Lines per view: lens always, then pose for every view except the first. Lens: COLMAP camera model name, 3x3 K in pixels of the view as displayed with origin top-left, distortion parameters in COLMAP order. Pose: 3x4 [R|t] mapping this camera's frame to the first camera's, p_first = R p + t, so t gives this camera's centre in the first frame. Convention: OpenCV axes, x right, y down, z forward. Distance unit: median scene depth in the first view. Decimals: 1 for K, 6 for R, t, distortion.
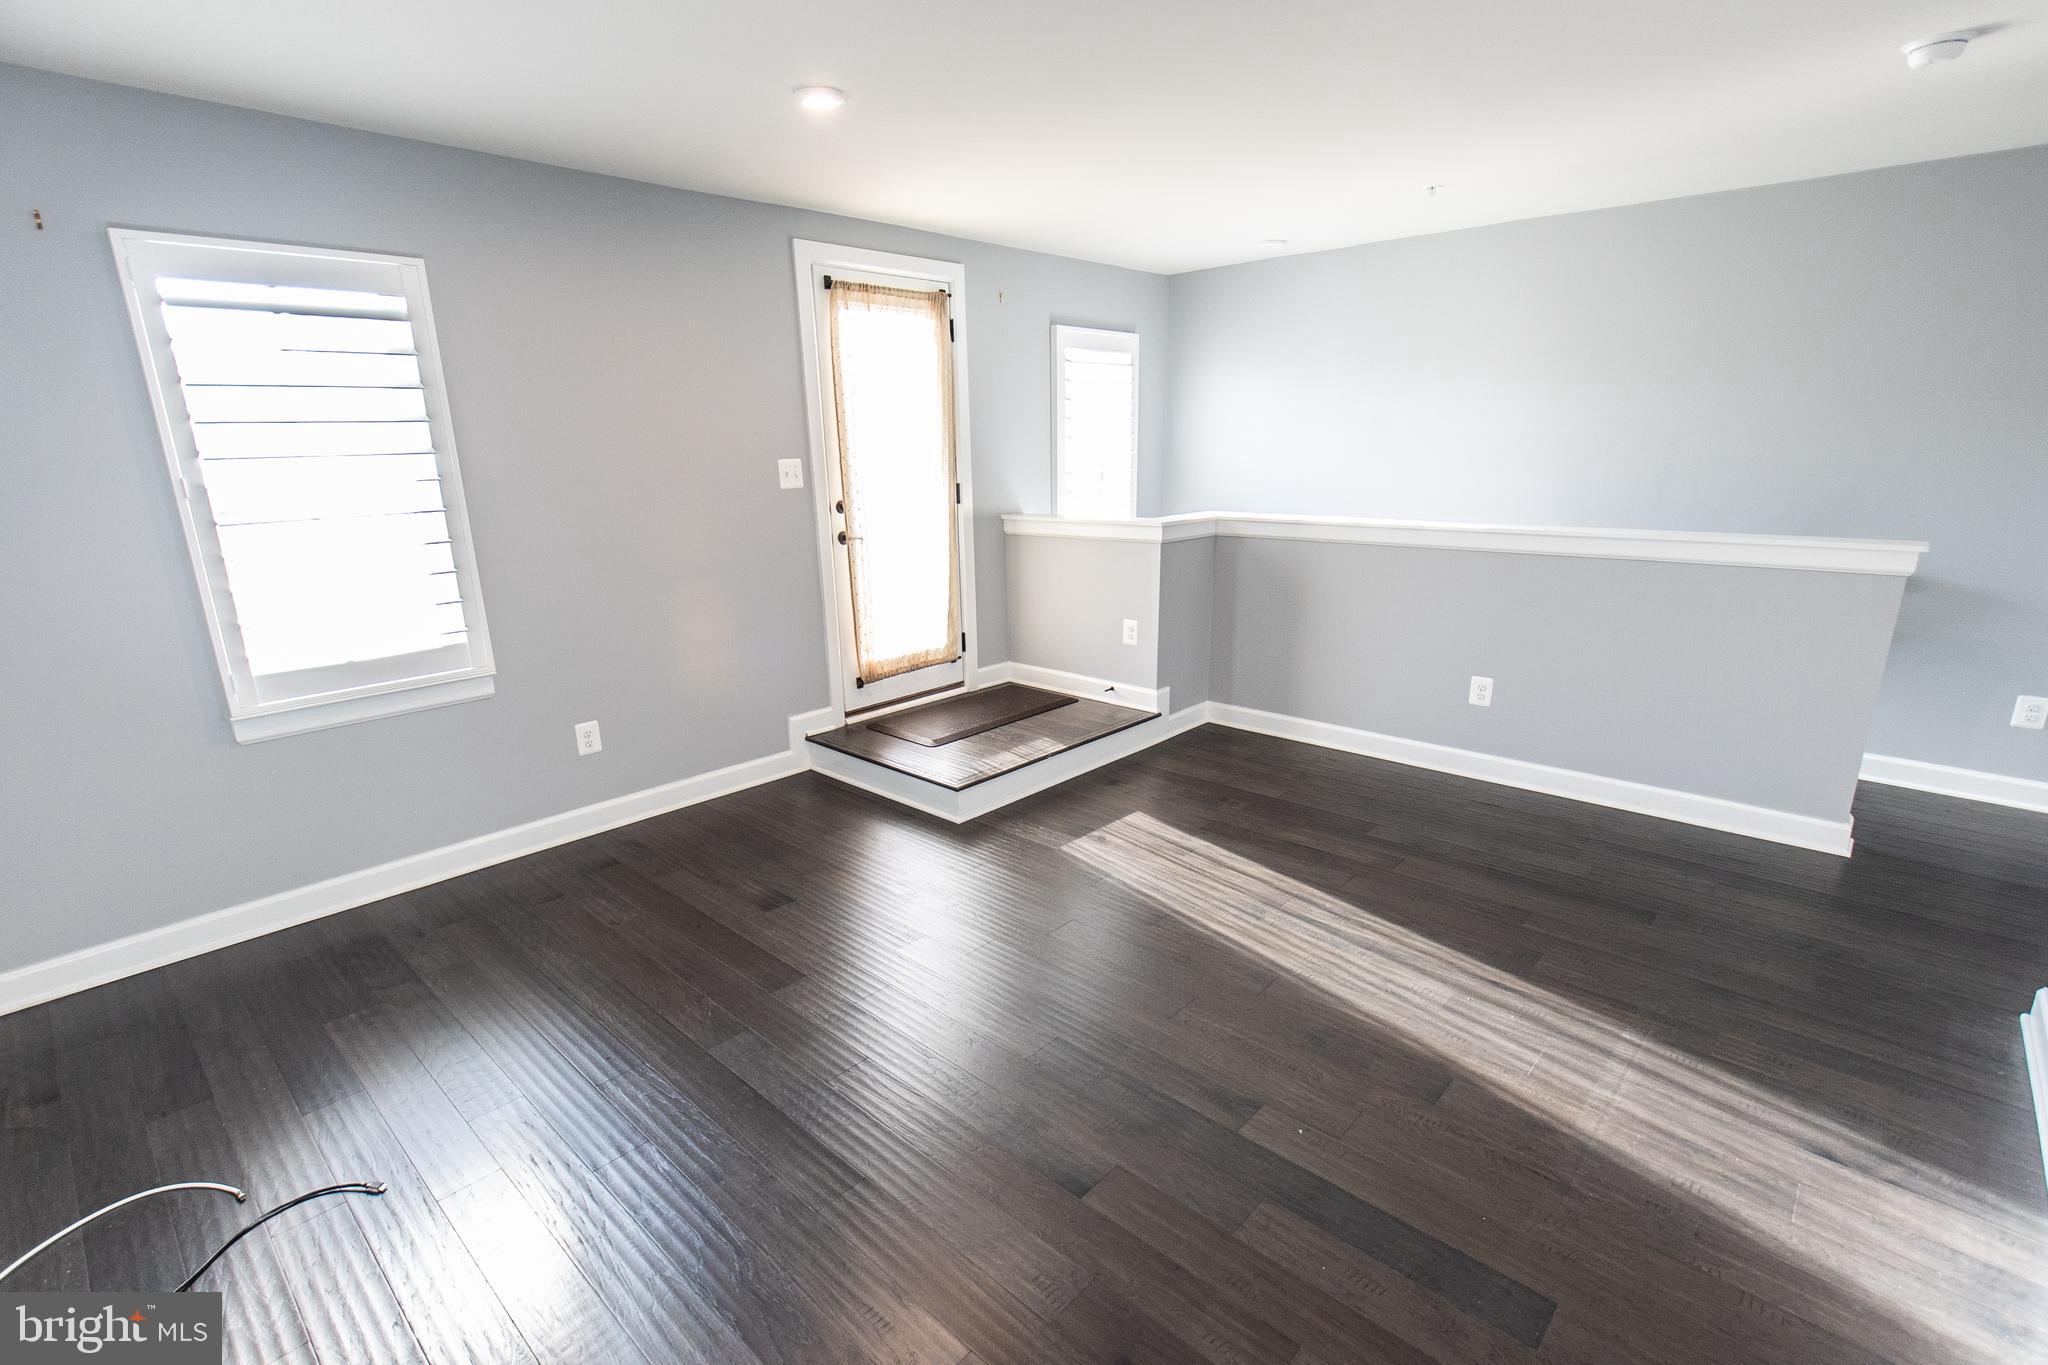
lens RADIAL K [[948.3, 0, 1019.6], [0, 948.3, 718.1], [0, 0, 1]] dist [-0.010276, -0.000489]
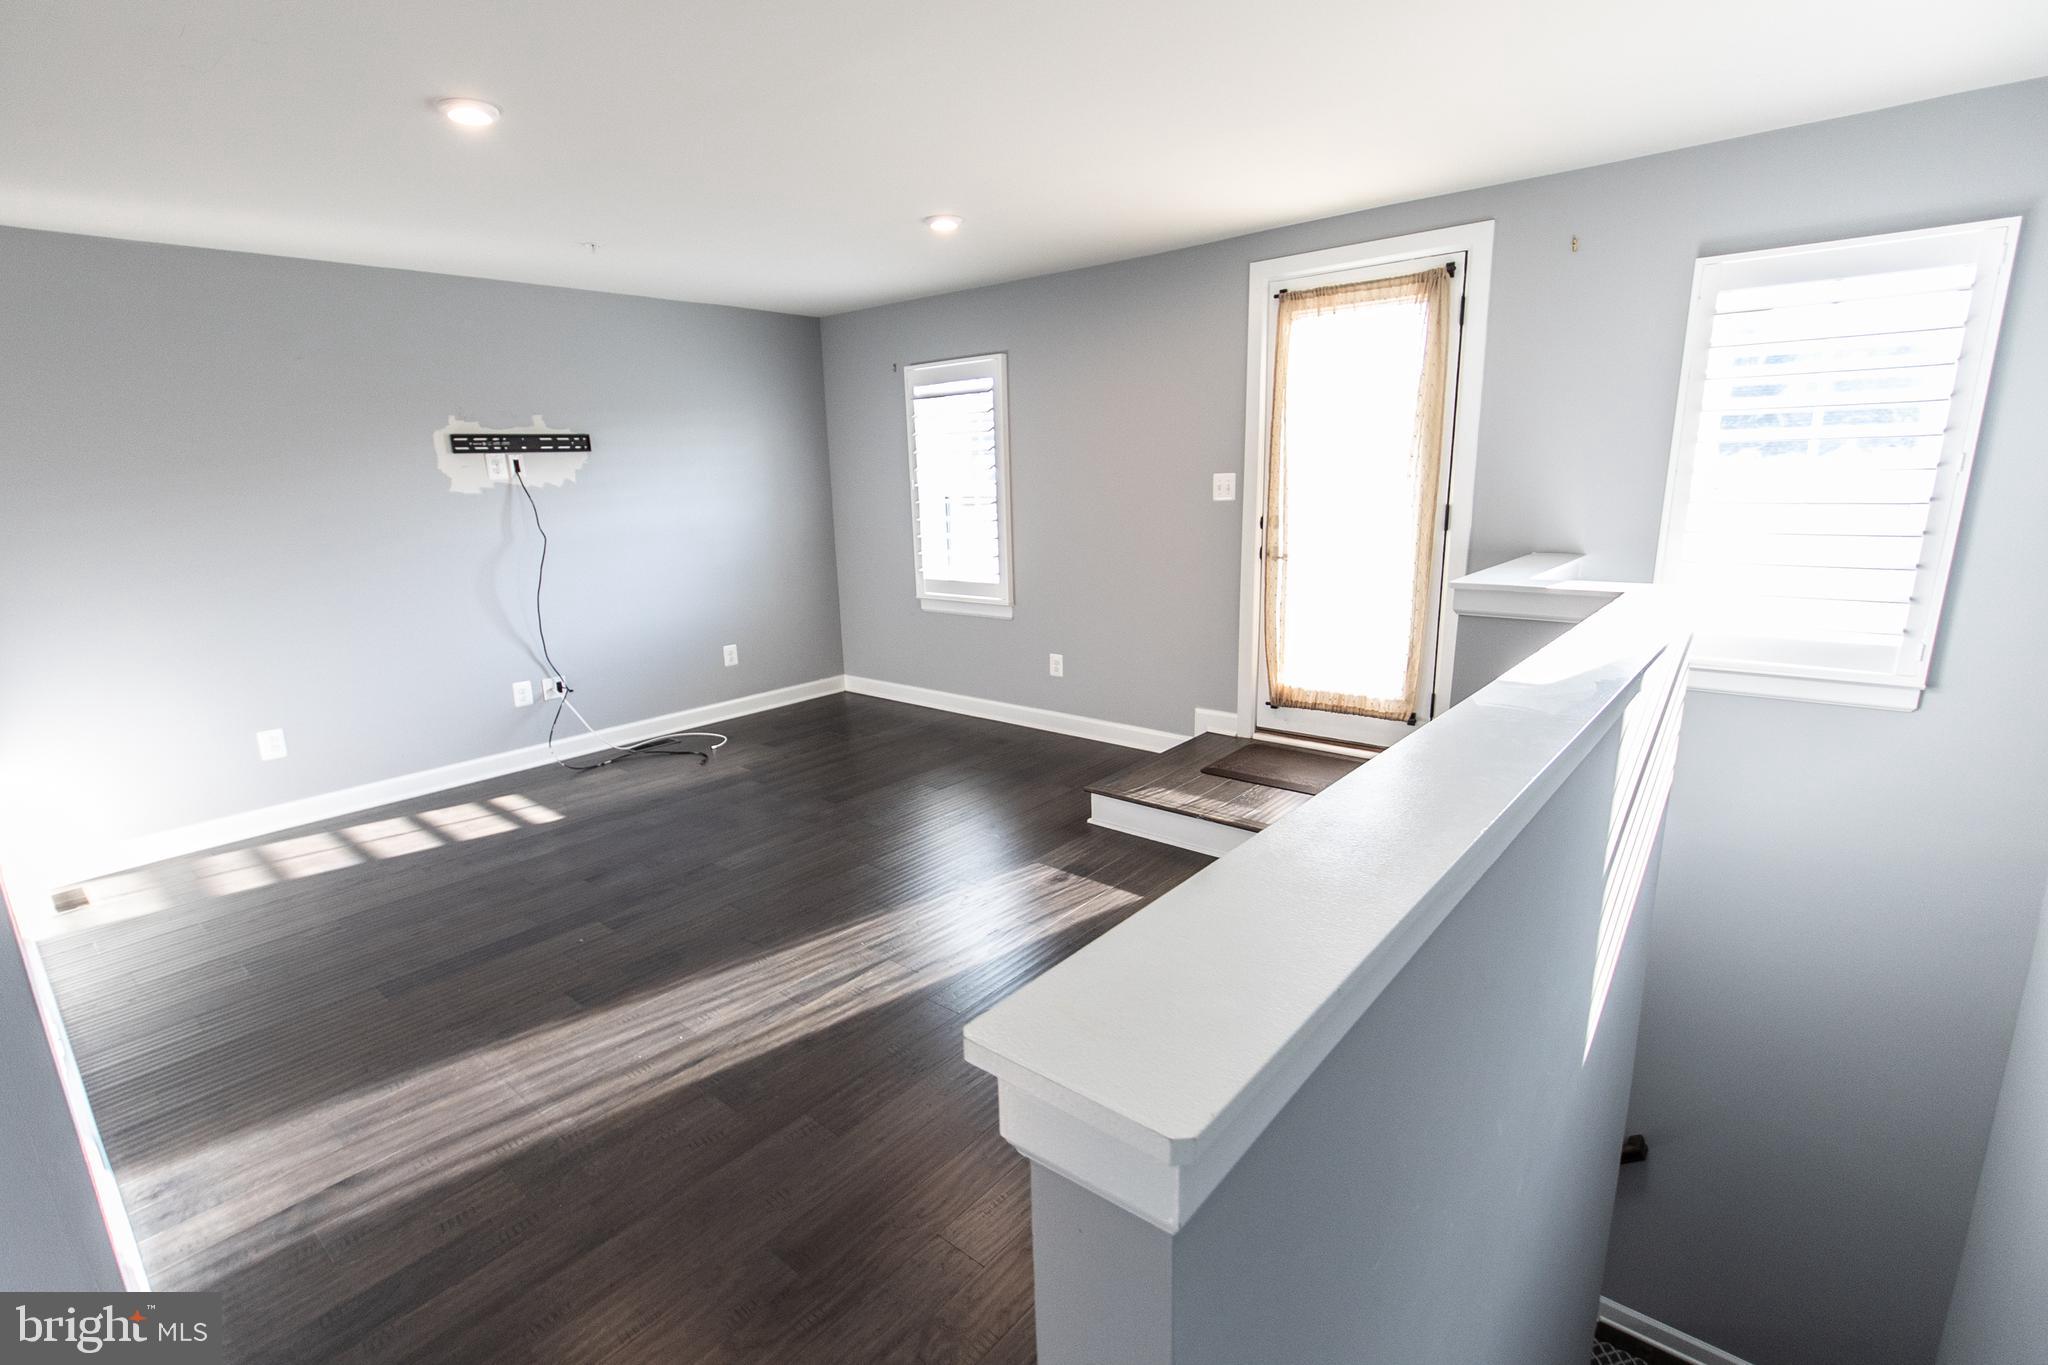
lens RADIAL K [[954.3, 0, 1018.6], [0, 954.3, 710.6], [0, 0, 1]] dist [0.008911, -0.013778]
pose [[0.042872, 0.266167, -0.962973, 1.370567], [-0.249093, 0.936269, 0.247696, -0.371004], [0.967530, 0.229250, 0.106440, 1.151246]]
